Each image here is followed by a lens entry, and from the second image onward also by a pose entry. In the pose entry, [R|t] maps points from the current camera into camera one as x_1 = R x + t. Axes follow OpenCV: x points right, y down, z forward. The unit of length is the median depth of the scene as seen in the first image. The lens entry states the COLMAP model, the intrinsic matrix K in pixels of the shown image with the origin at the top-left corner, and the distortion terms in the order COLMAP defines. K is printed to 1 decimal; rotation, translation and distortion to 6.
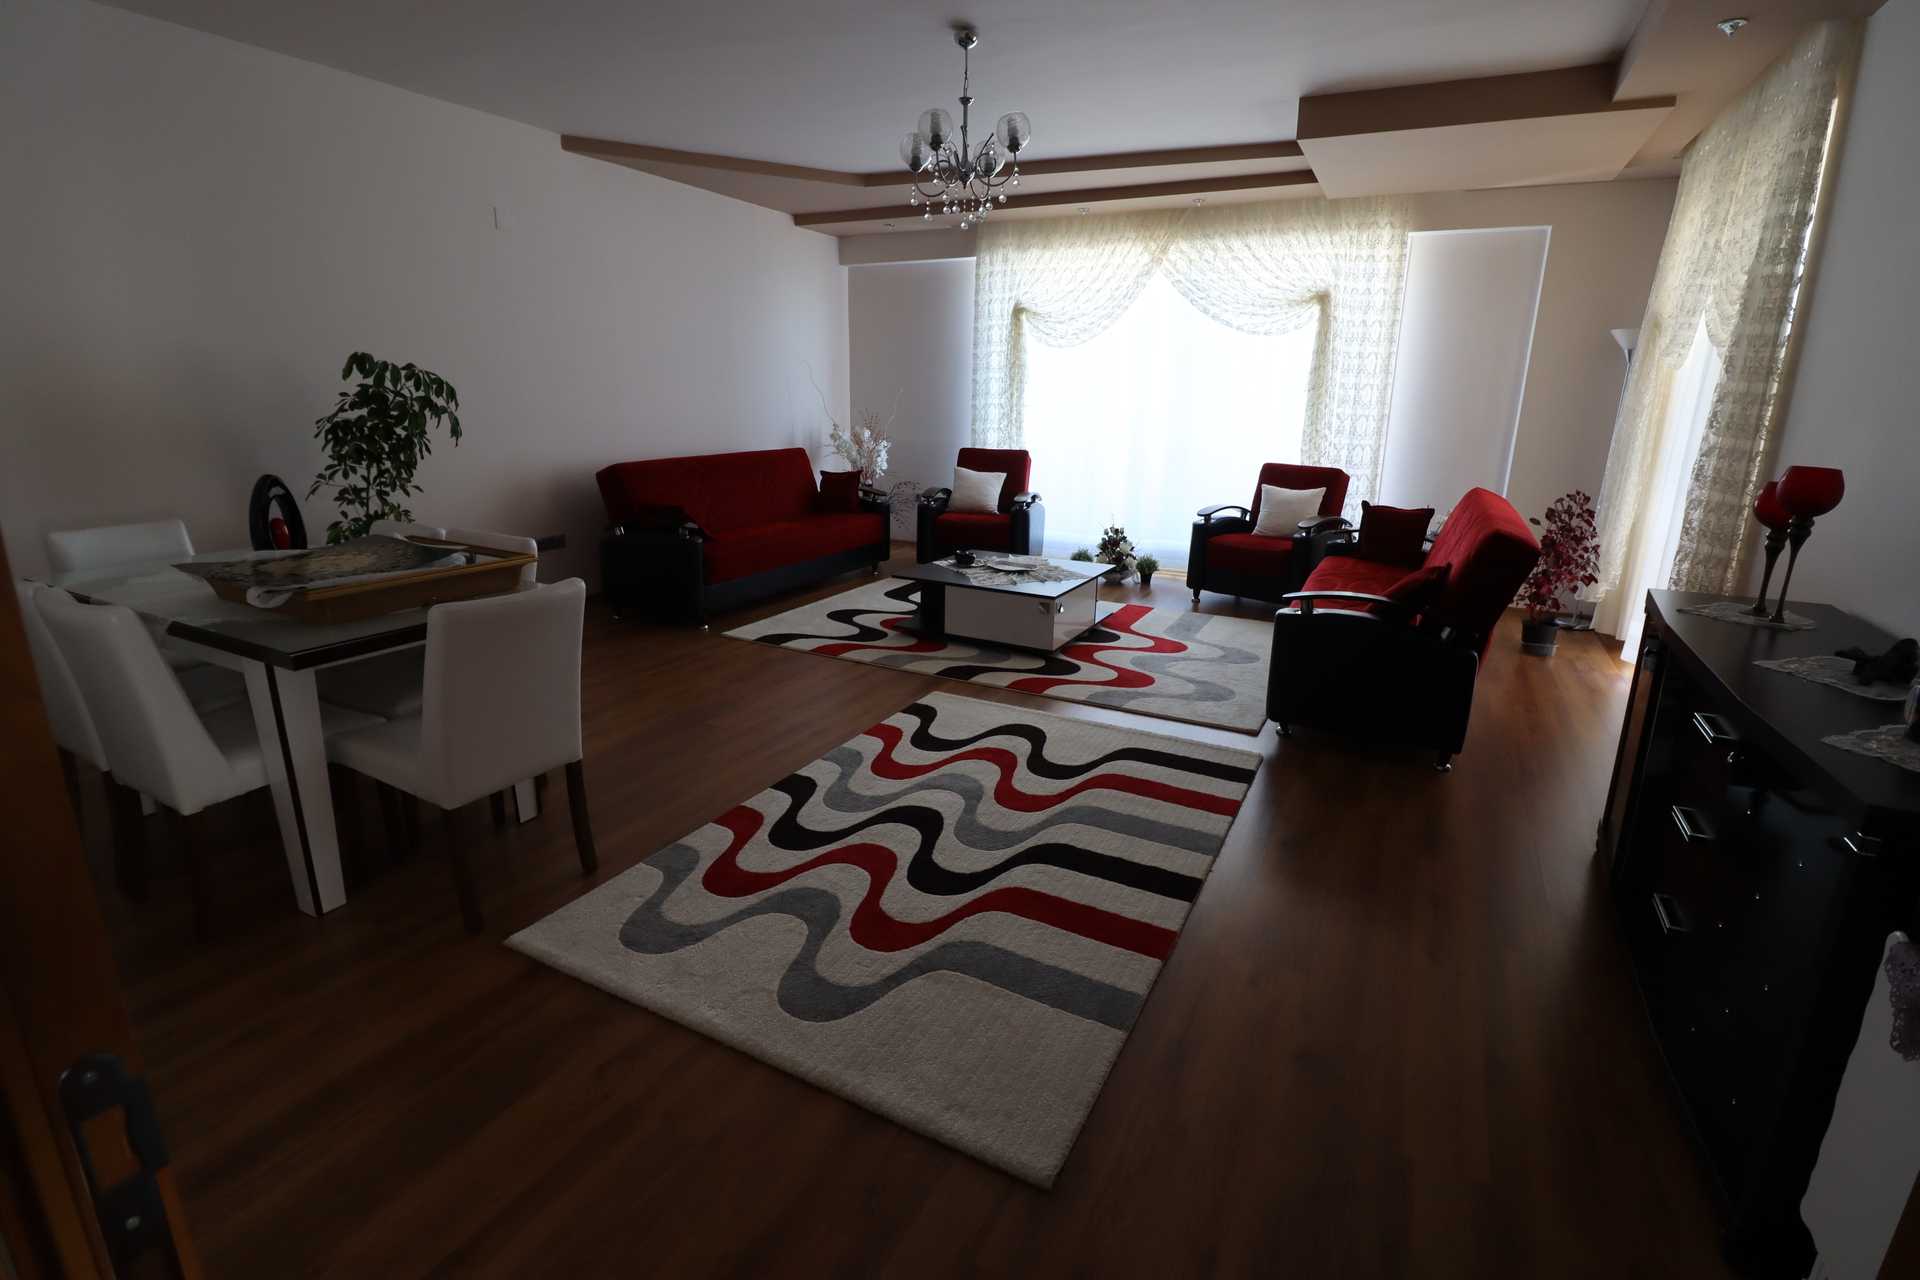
lens RADIAL K [[895.1, 0, 955.6], [0, 895.1, 633.7], [0, 0, 1]] dist [-0.000041, -0.010968]
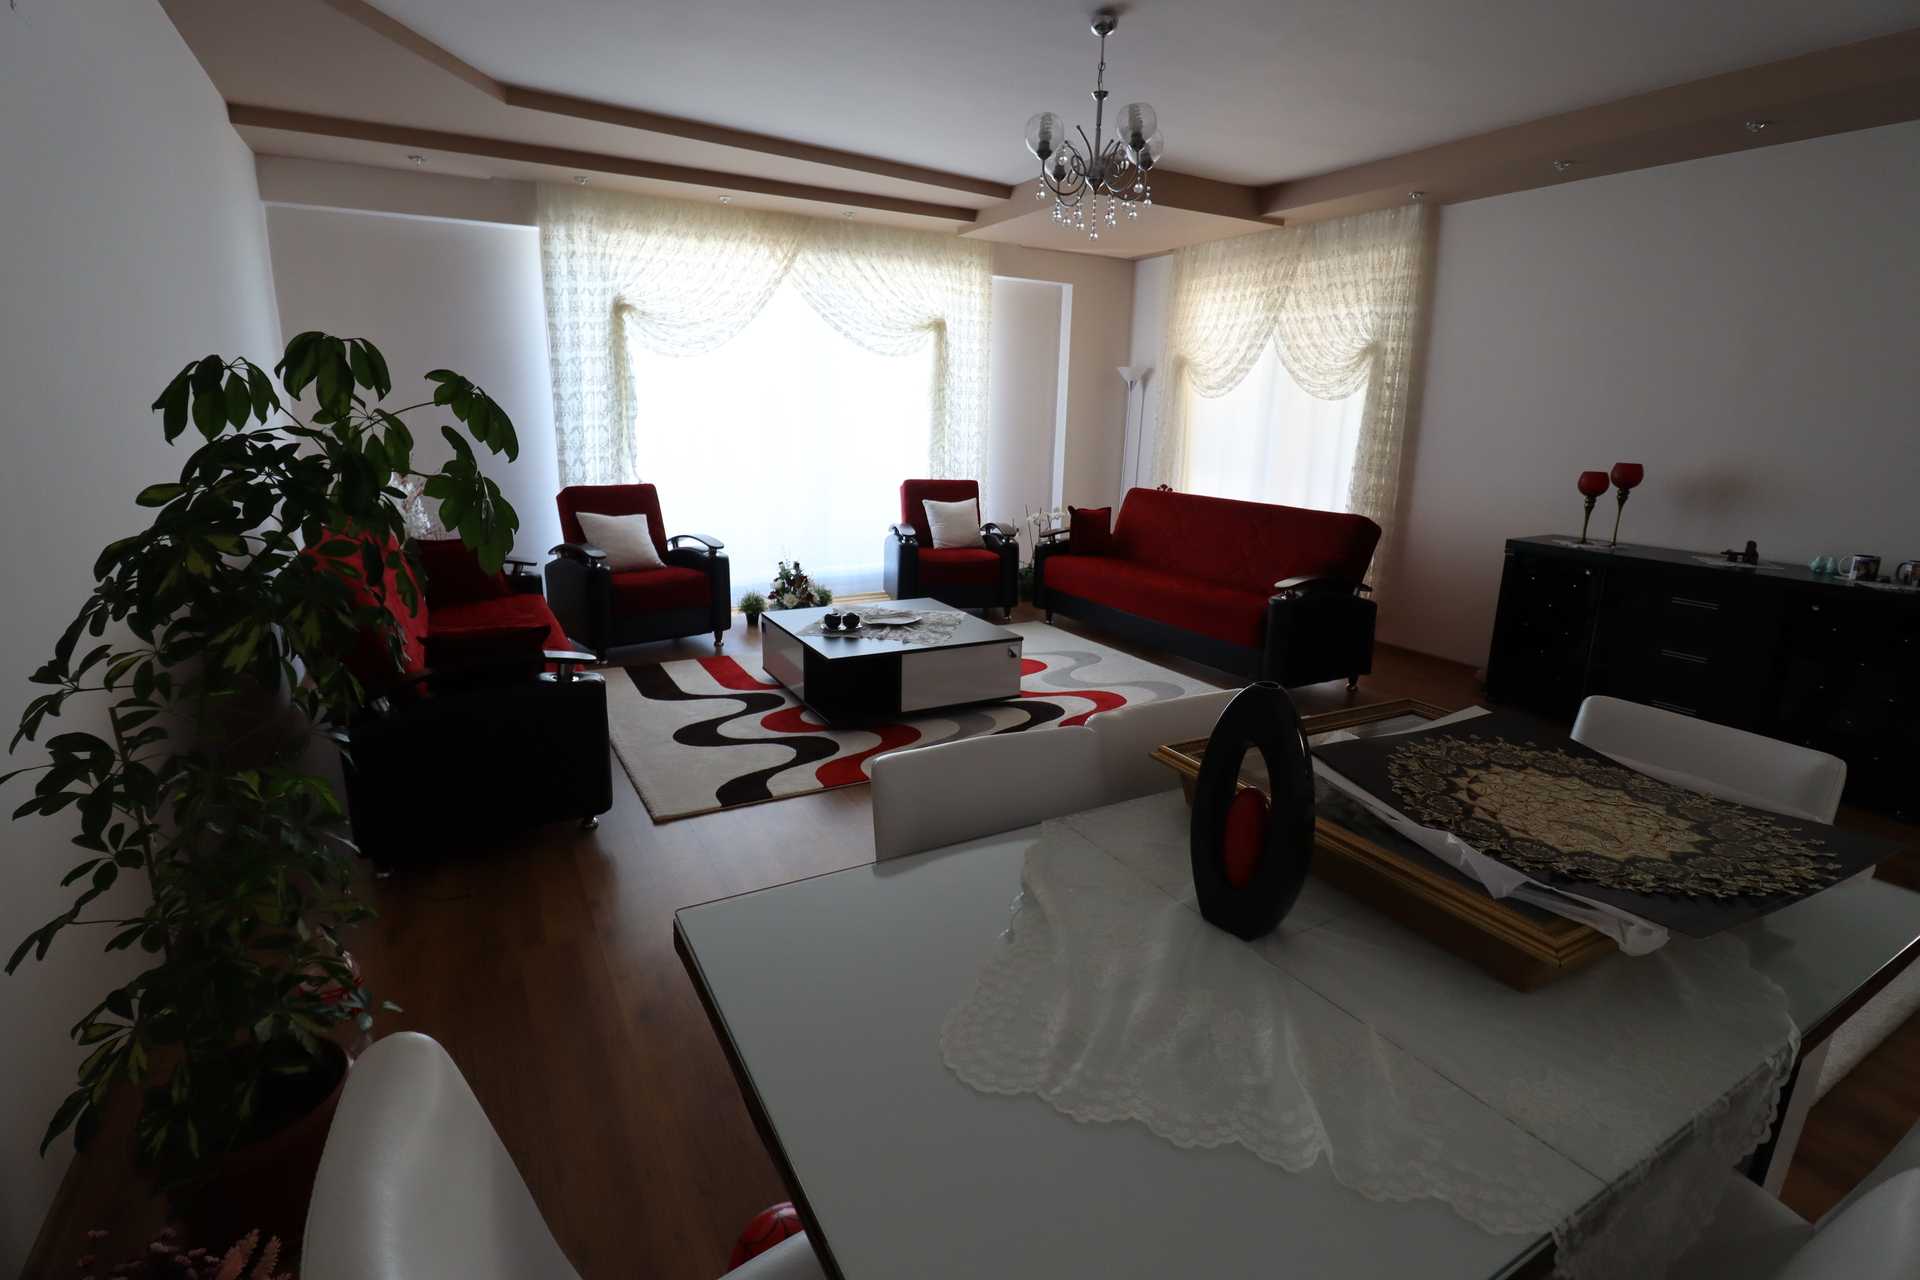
lens RADIAL K [[896.7, 0, 952.8], [0, 896.7, 622.8], [0, 0, 1]] dist [-0.000289, -0.012127]
pose [[0.542196, -0.195529, 0.817185, -0.522344], [0.209354, 0.973313, 0.093981, -0.120247], [-0.813753, 0.120125, 0.568661, 0.400833]]
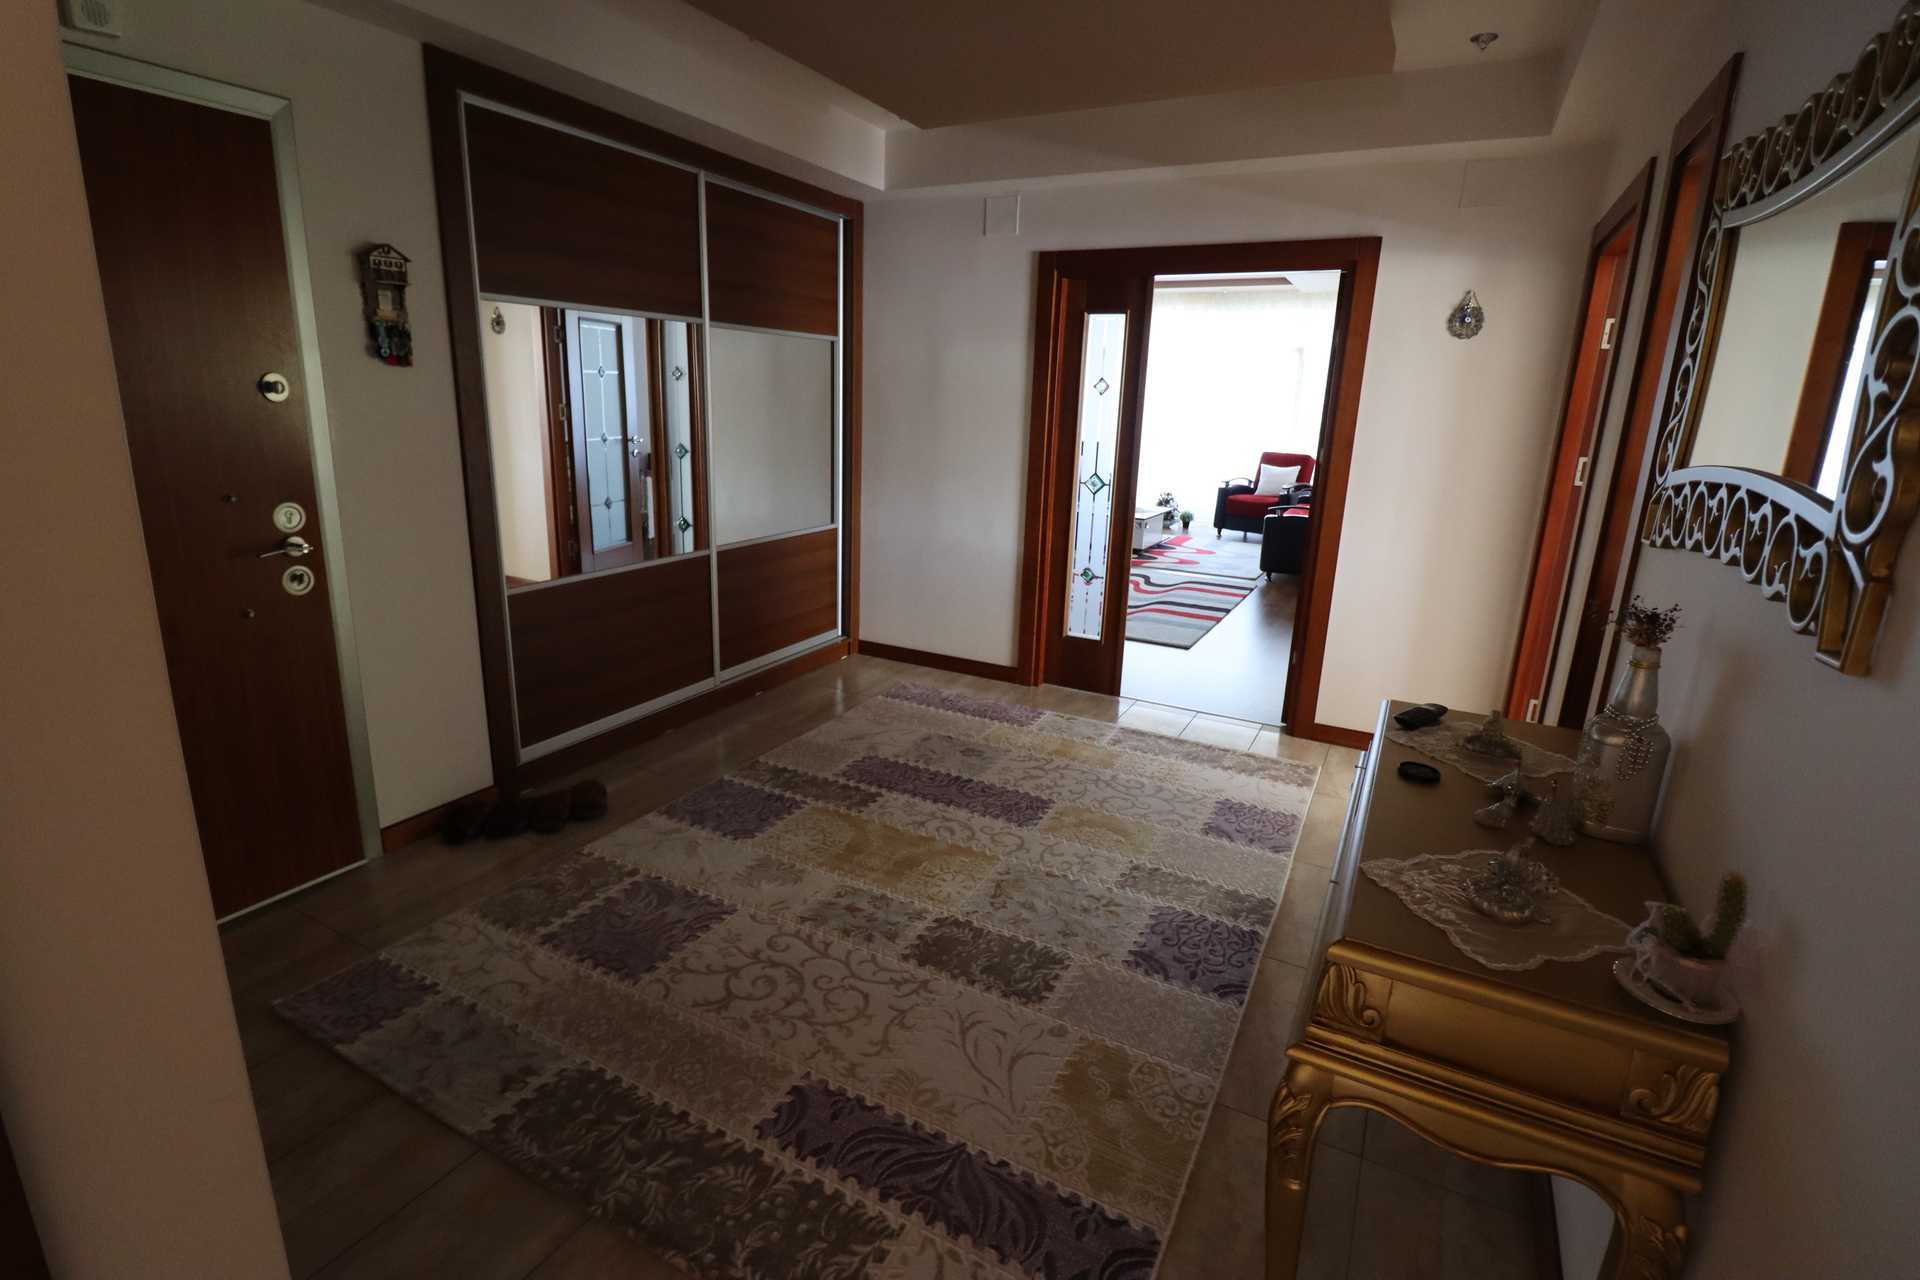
lens RADIAL K [[896.7, 0, 952.8], [0, 896.7, 622.8], [0, 0, 1]] dist [-0.000289, -0.012127]
pose [[0.999778, 0.019916, -0.006892, -0.189948], [-0.020038, 0.999635, -0.018141, 0.154578], [0.006528, 0.018275, 0.999812, -0.593688]]
